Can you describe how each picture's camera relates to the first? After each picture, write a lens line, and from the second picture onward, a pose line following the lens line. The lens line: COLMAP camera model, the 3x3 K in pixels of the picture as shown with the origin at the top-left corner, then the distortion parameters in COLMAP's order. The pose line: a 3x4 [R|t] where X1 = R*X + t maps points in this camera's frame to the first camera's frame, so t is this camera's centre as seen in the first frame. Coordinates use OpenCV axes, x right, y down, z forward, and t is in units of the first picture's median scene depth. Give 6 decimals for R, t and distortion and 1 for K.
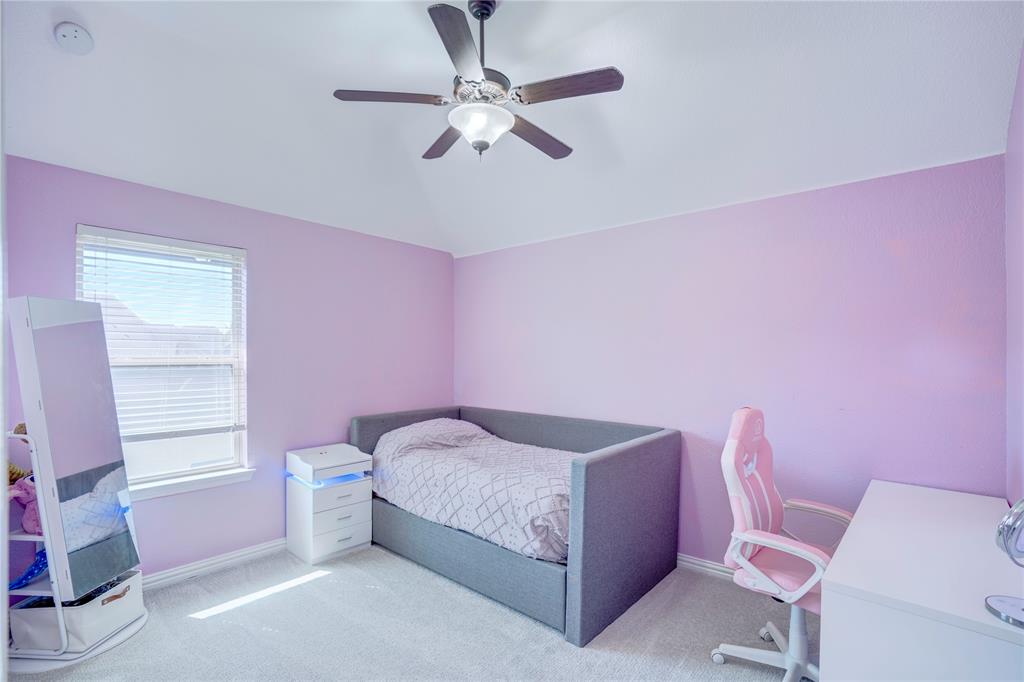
lens RADIAL K [[493.3, 0, 512.0], [0, 493.3, 341.0], [0, 0, 1]] dist [-0.000225, 0.000019]
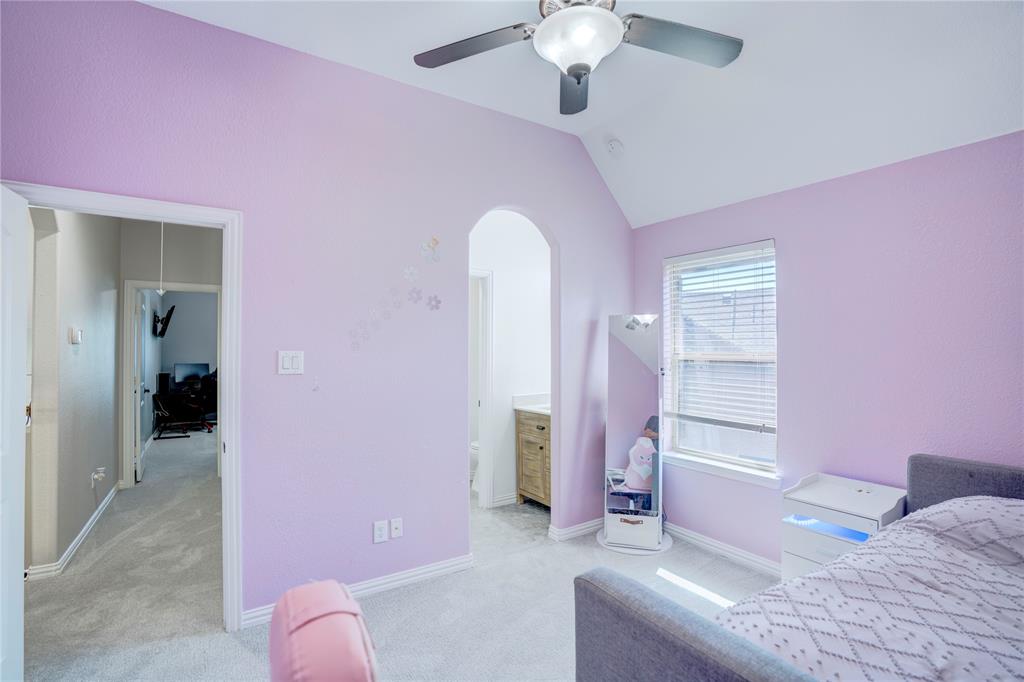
lens RADIAL K [[493.3, 0, 512.0], [0, 493.3, 341.0], [0, 0, 1]] dist [-0.000225, 0.000019]
pose [[-0.263137, -0.014637, -0.964647, 0.519571], [0.009936, 0.999791, -0.017880, 0.019666], [0.964707, -0.014290, -0.262937, 0.835396]]
